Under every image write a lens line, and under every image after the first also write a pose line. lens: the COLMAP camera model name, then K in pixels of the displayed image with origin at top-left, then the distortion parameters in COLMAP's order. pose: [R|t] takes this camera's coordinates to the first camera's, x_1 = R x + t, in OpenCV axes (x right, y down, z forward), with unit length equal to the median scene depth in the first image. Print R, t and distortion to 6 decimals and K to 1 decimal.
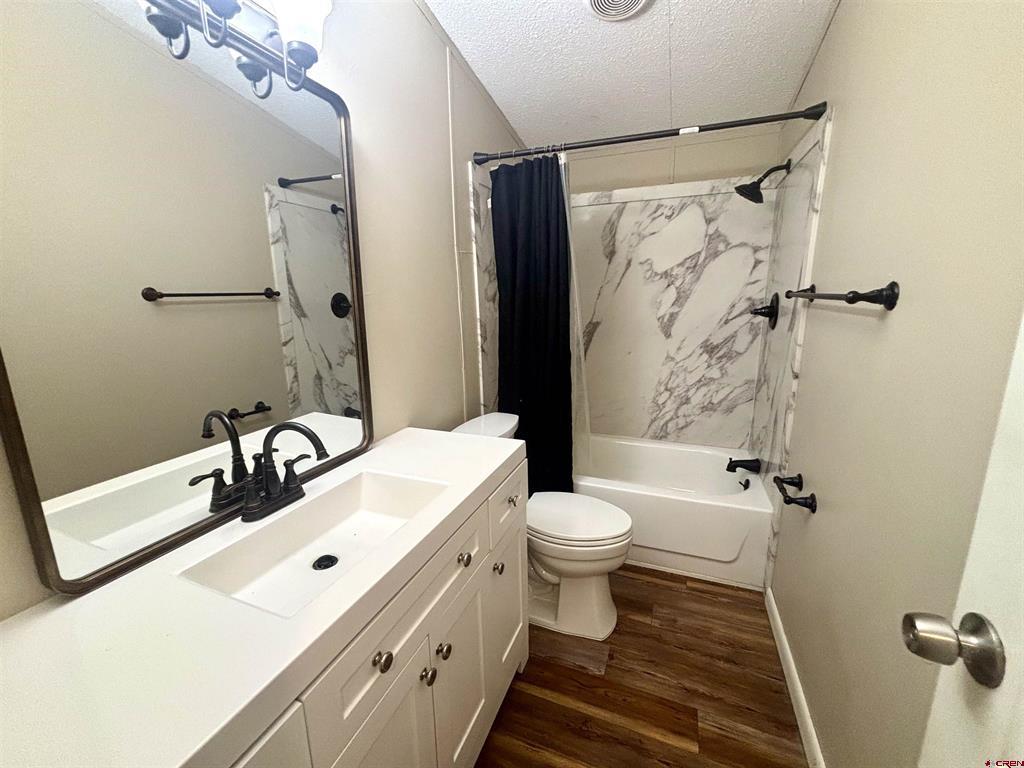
lens RADIAL K [[412.8, 0, 510.8], [0, 412.8, 386.6], [0, 0, 1]] dist [0.002430, 0.000767]
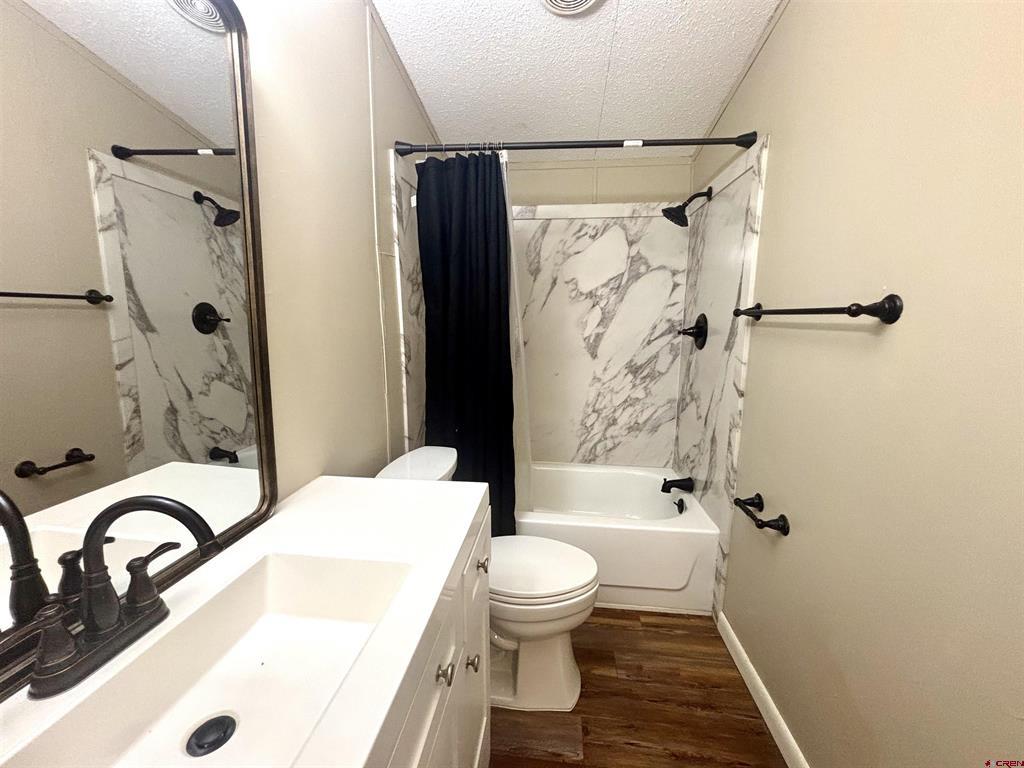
lens RADIAL K [[412.8, 0, 510.8], [0, 412.8, 386.6], [0, 0, 1]] dist [0.002430, 0.000767]
pose [[0.964528, -0.018698, 0.263317, -0.086018], [0.033769, 0.998033, -0.052825, -0.007576], [-0.261812, 0.059843, 0.963262, 0.137466]]
